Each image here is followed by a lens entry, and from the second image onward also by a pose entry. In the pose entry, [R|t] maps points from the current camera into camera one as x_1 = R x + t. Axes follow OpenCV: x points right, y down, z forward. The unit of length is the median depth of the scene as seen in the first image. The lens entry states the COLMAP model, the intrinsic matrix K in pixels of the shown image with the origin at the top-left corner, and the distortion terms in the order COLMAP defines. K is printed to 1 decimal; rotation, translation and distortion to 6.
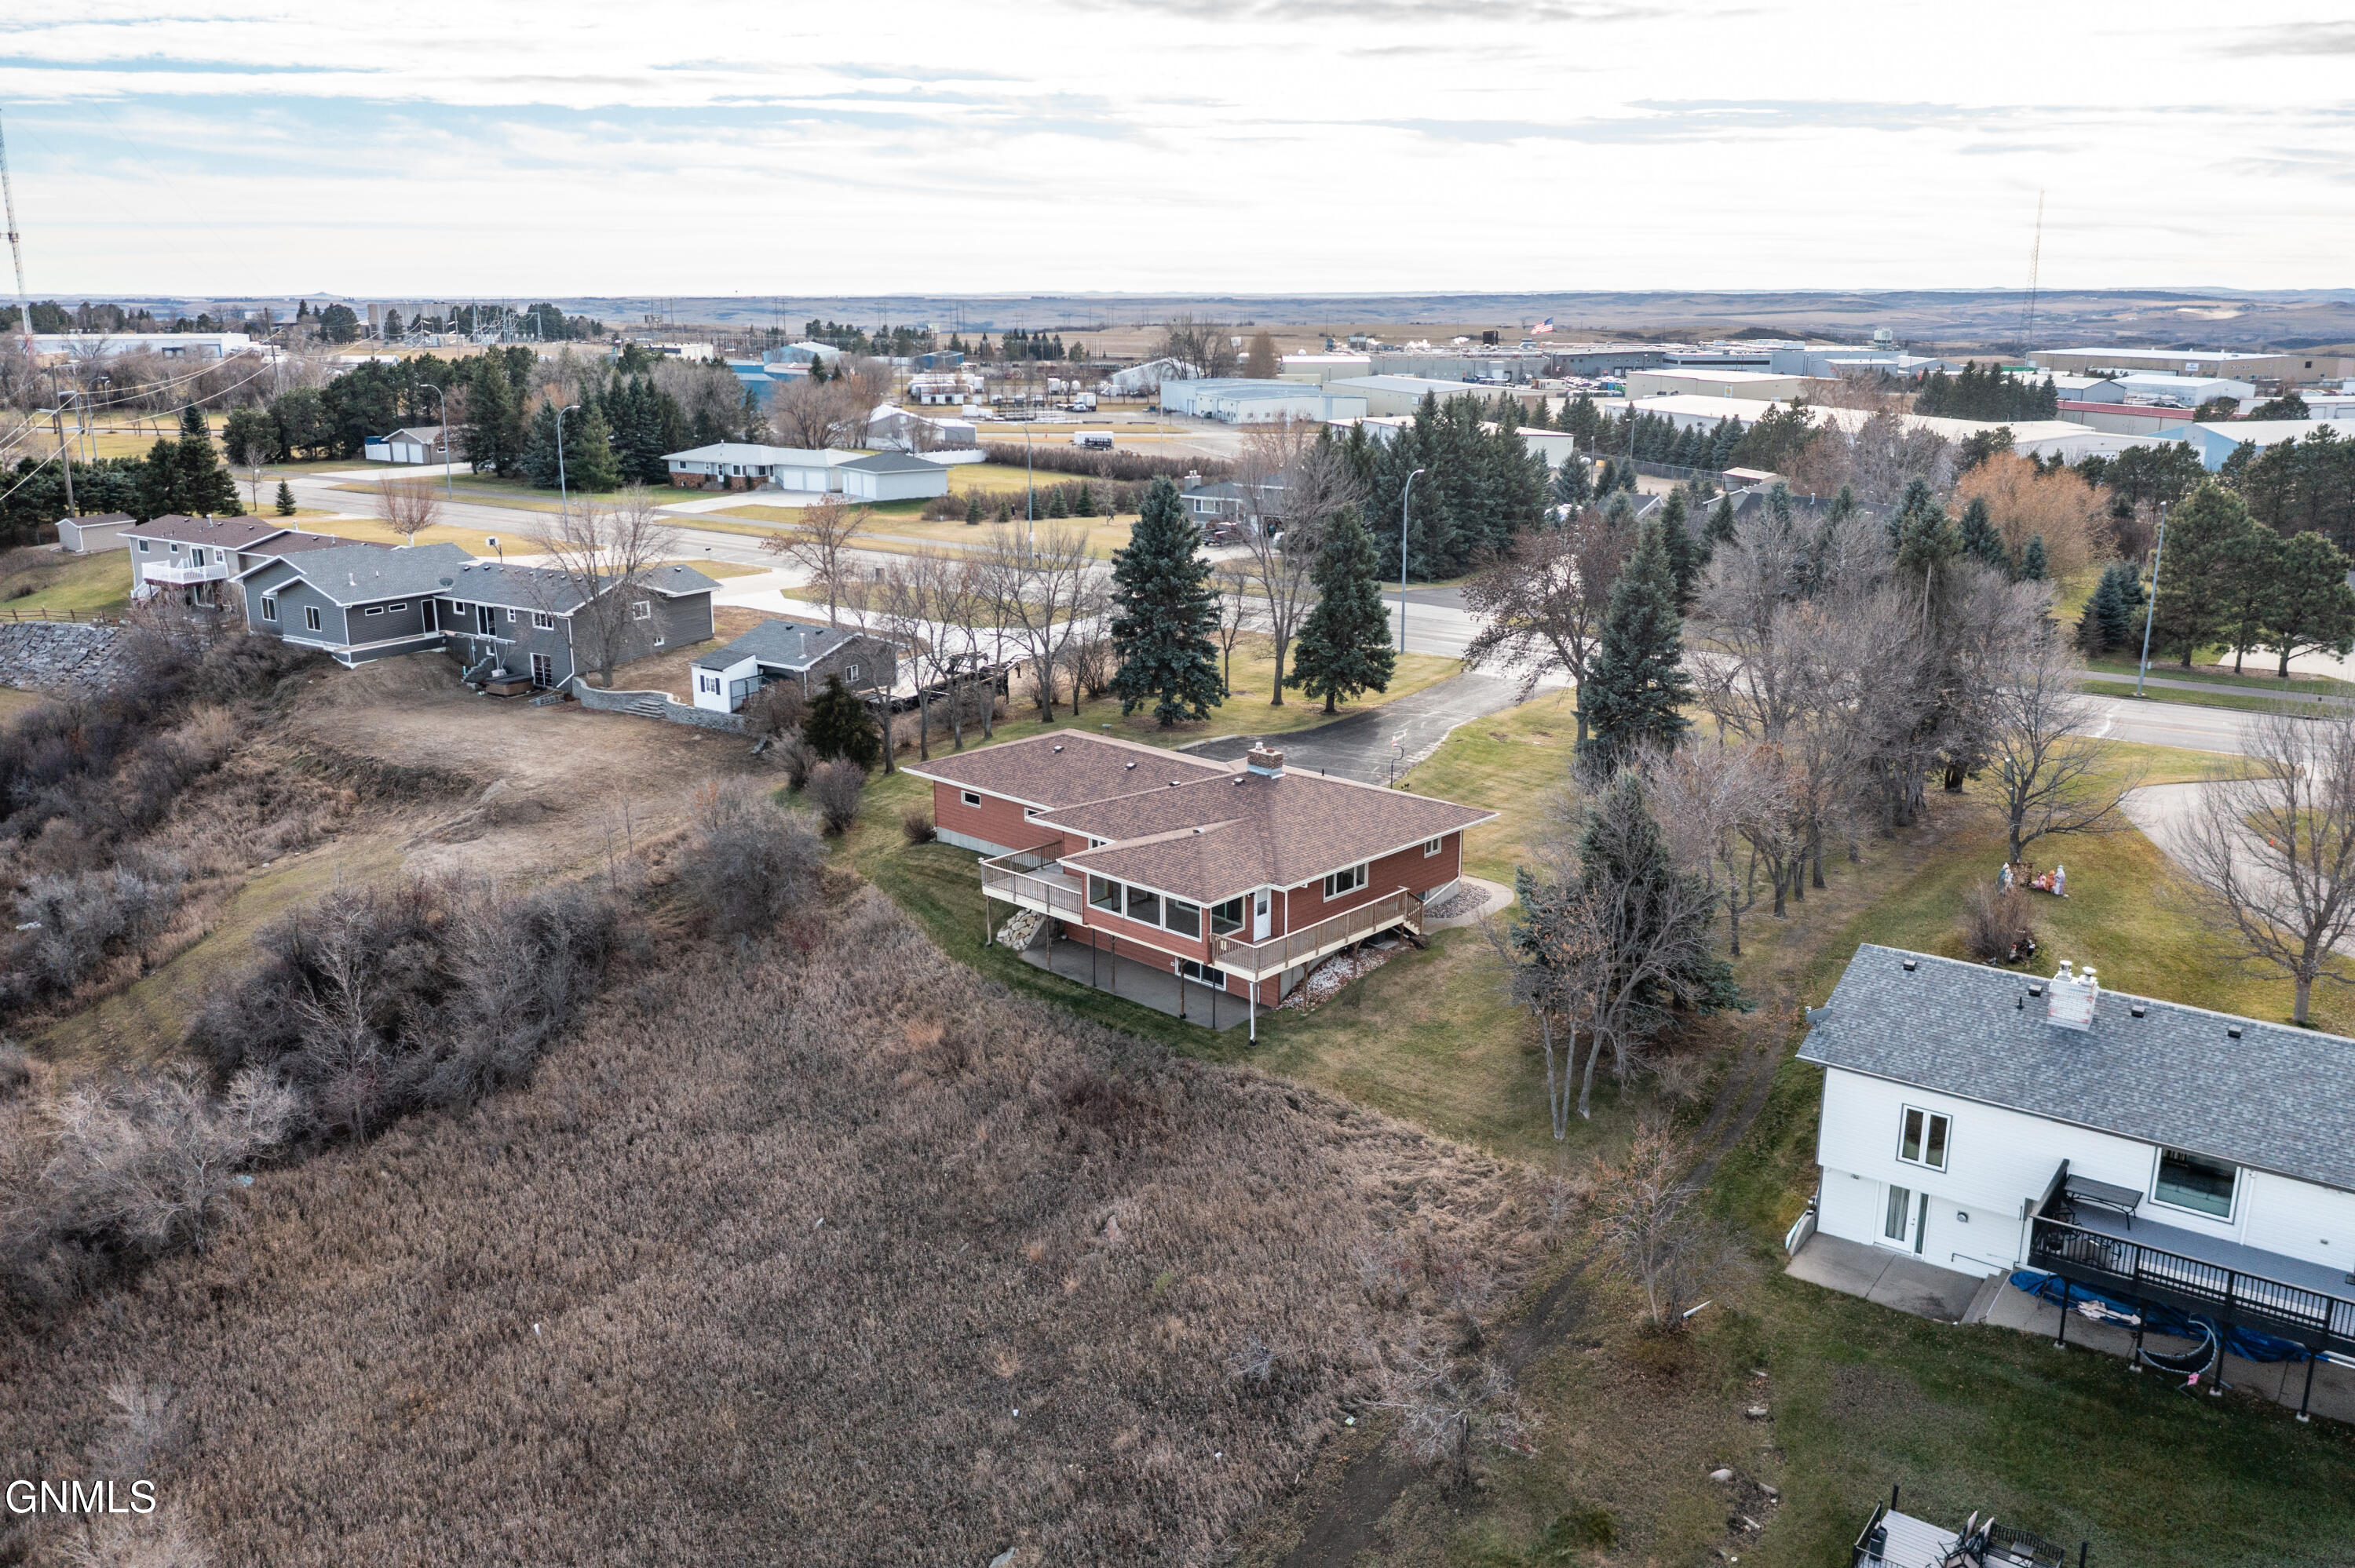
lens RADIAL K [[1865.6, 0, 1160.9], [0, 1865.6, 777.0], [0, 0, 1]] dist [-0.009308, 0.006361]
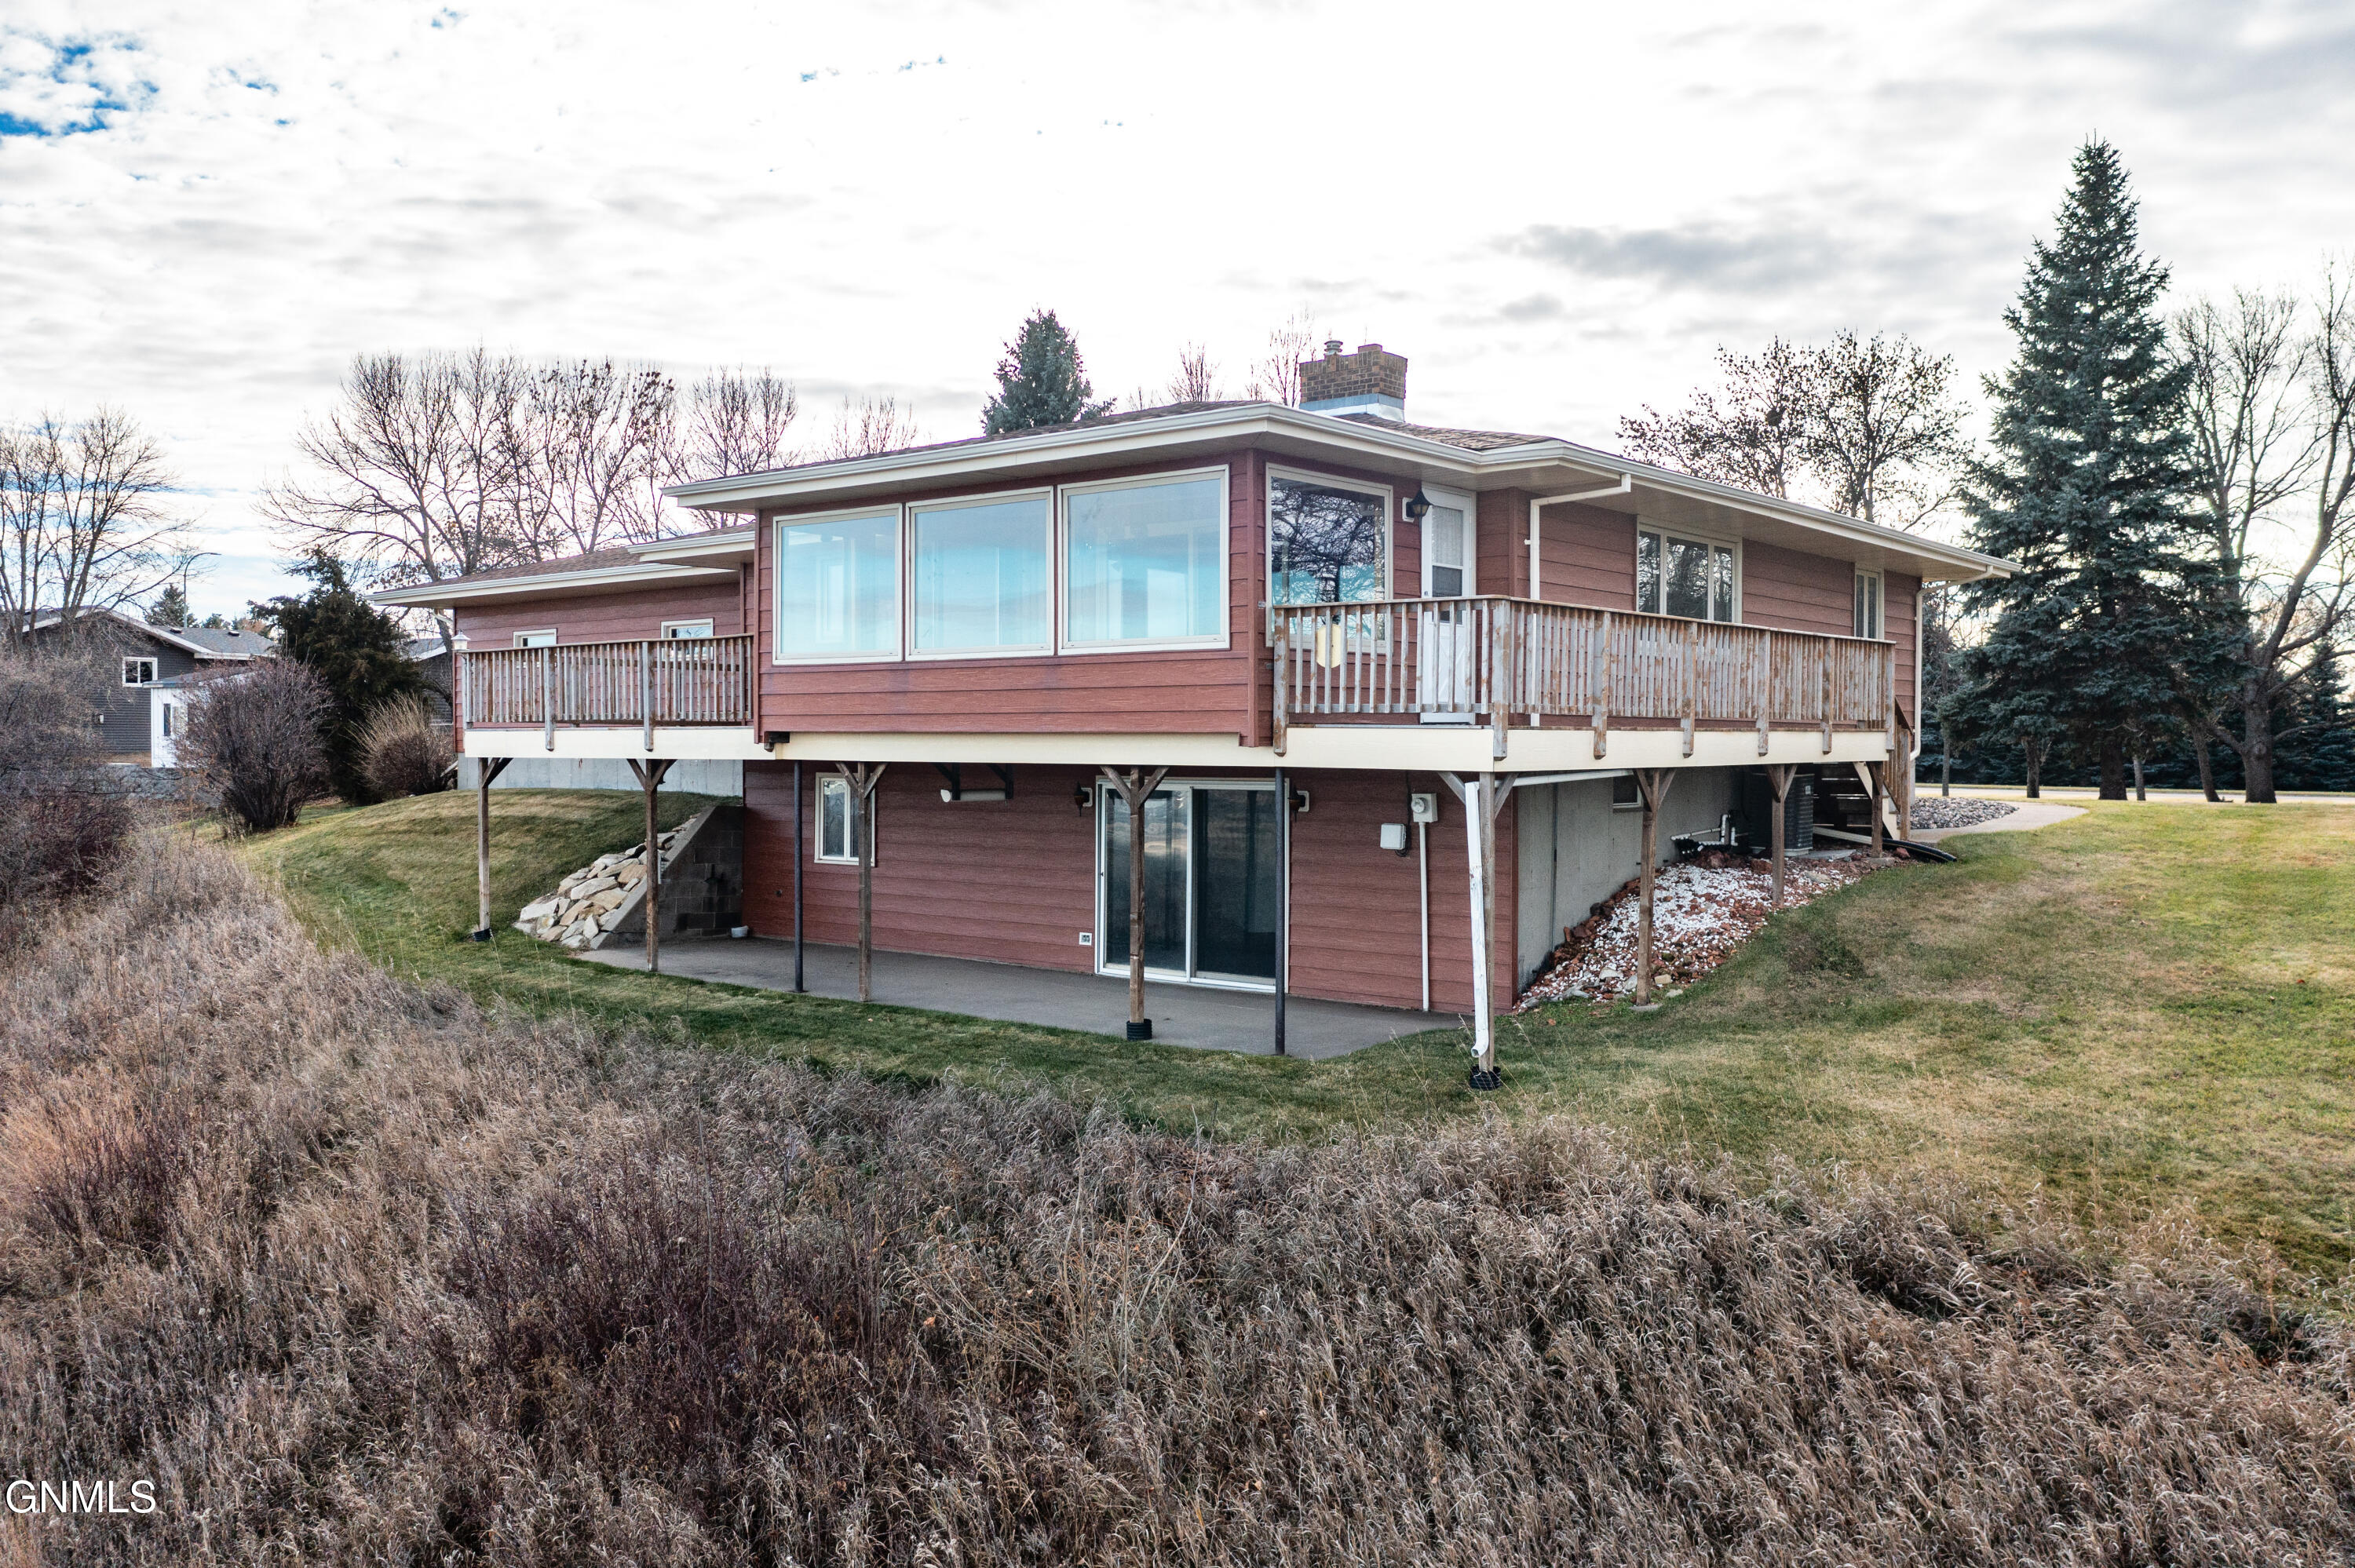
lens RADIAL K [[1865.6, 0, 1160.9], [0, 1865.6, 777.0], [0, 0, 1]] dist [-0.009308, 0.006361]
pose [[0.997463, 0.004013, 0.071080, -0.002585], [0.013216, 0.970619, -0.240260, 0.148316], [-0.069956, 0.240589, 0.968103, 0.730492]]
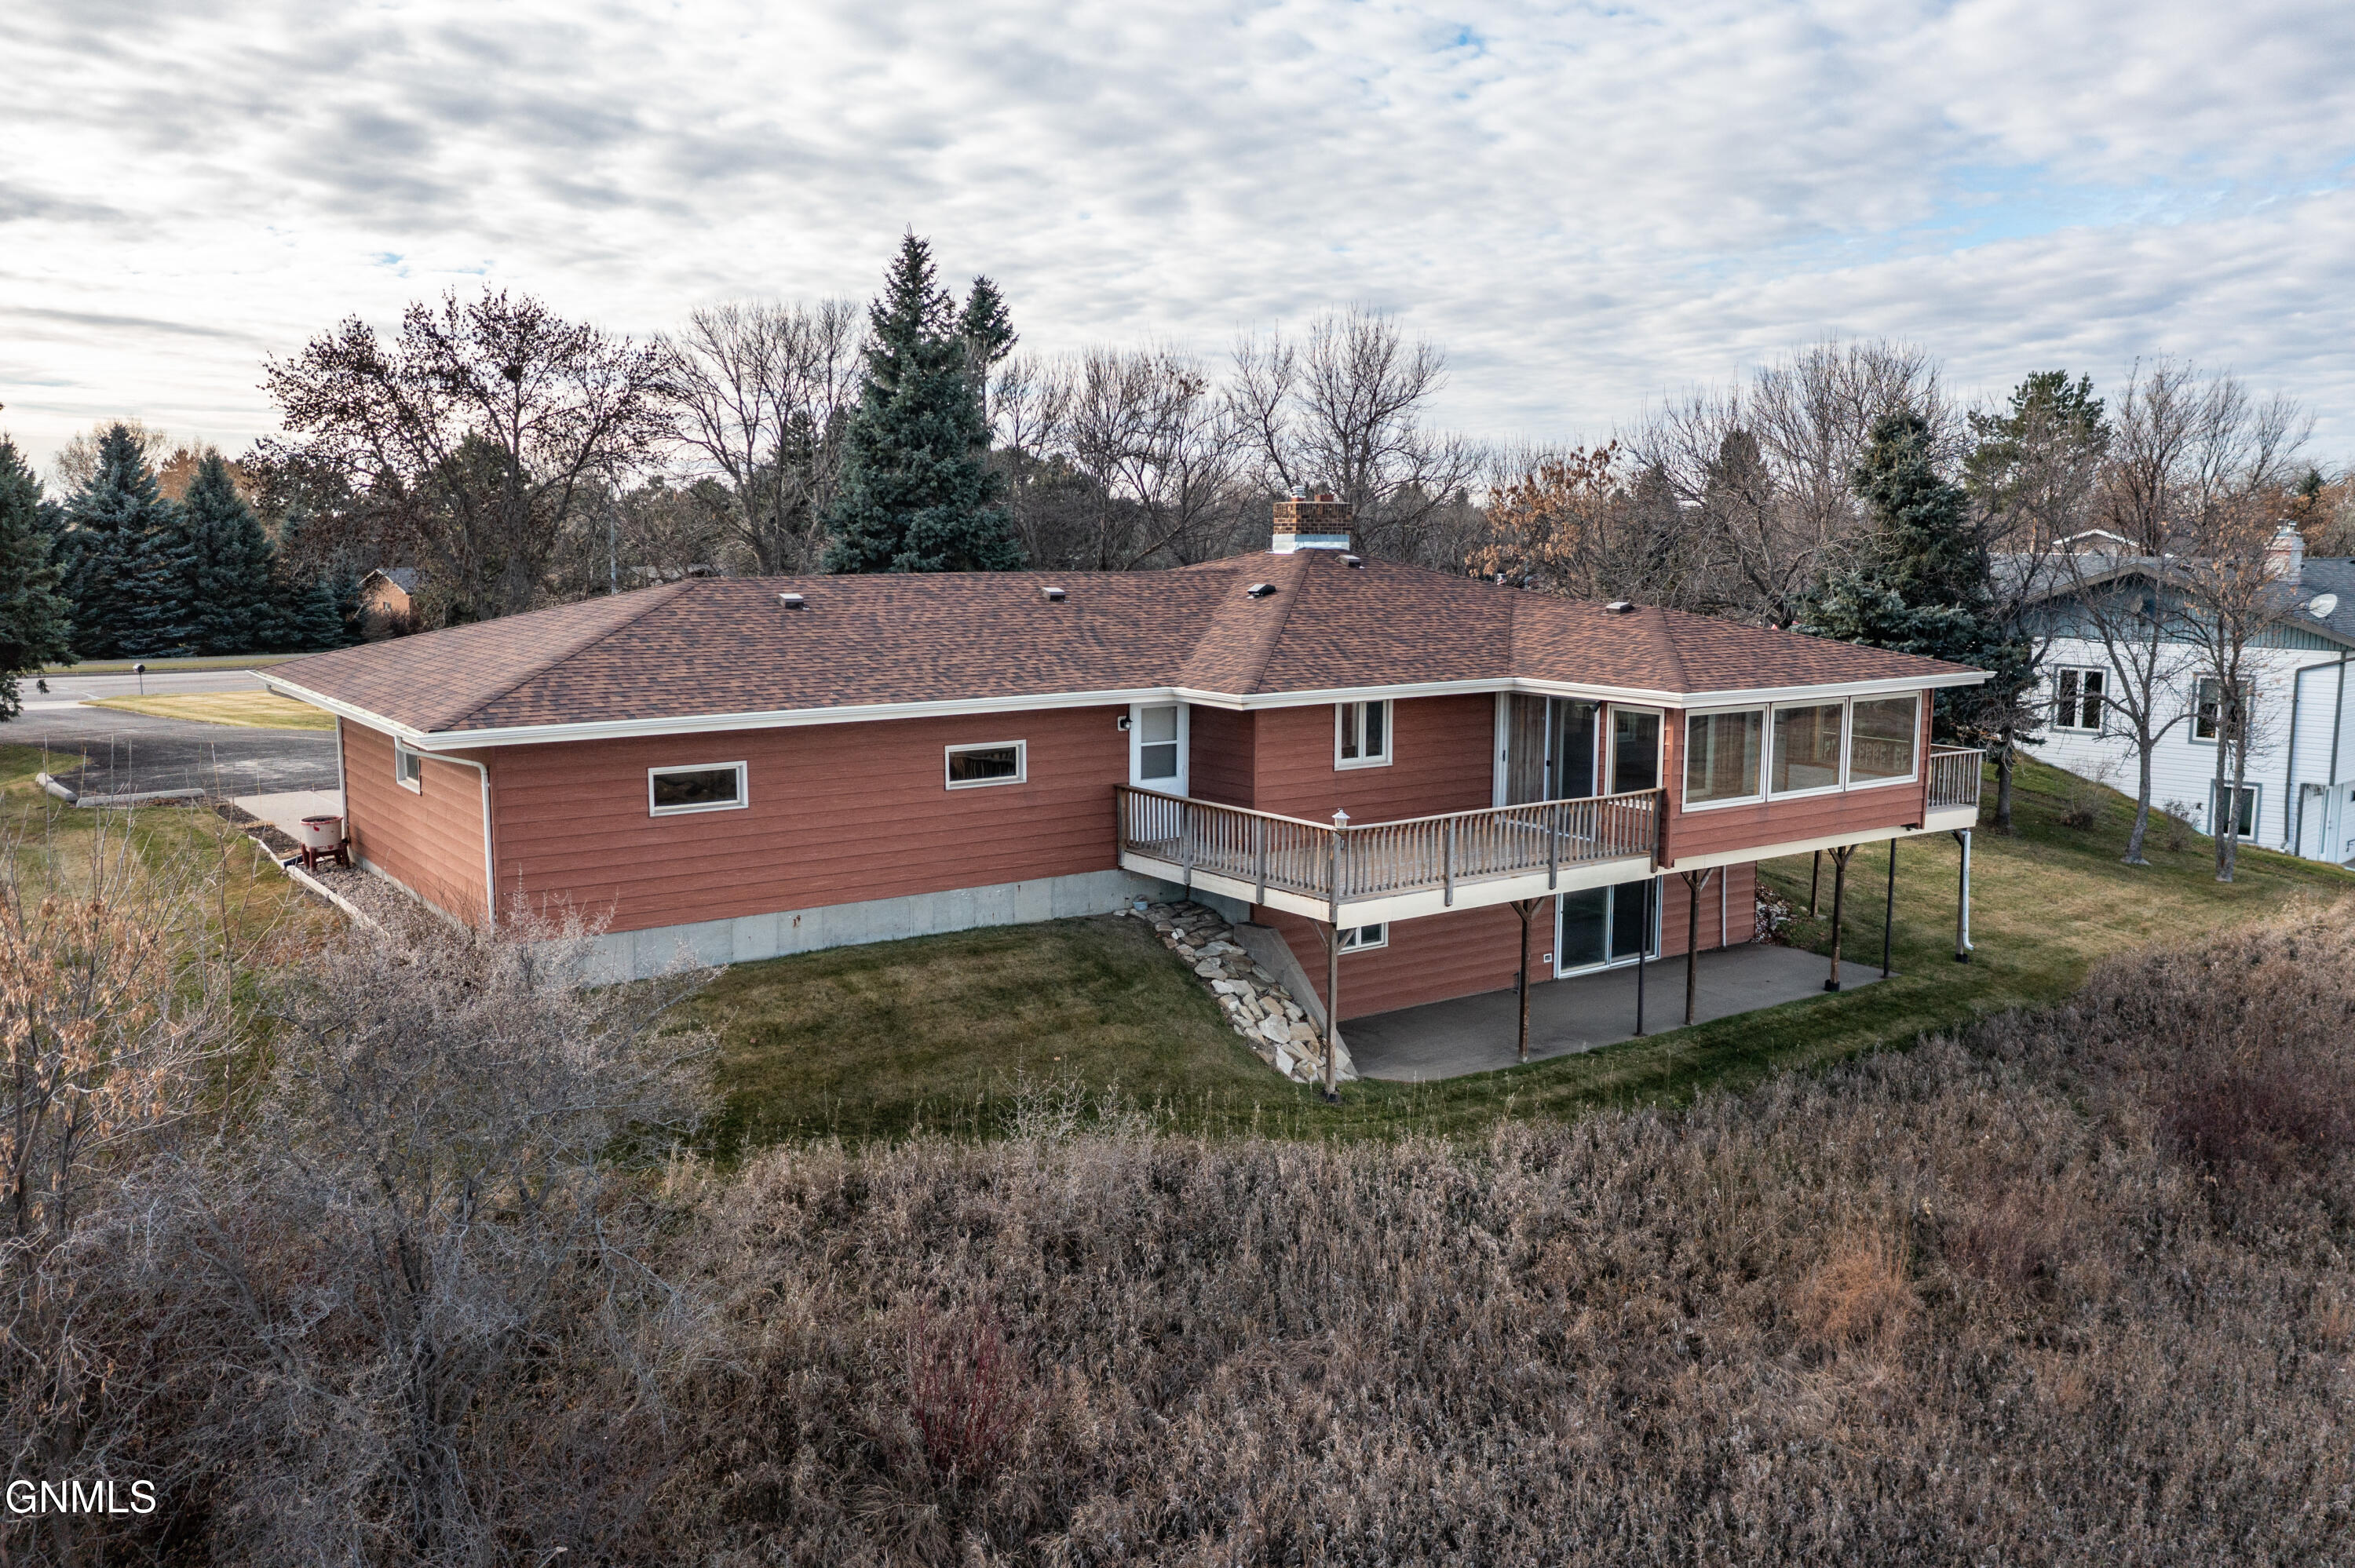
lens RADIAL K [[1846.0, 0, 1174.5], [0, 1846.0, 751.7], [0, 0, 1]] dist [-0.003447, 0.001632]
pose [[0.190259, -0.119288, 0.974460, -0.422523], [0.248611, 0.966091, 0.069723, 0.004672], [-0.949734, 0.228996, 0.213463, 1.001791]]
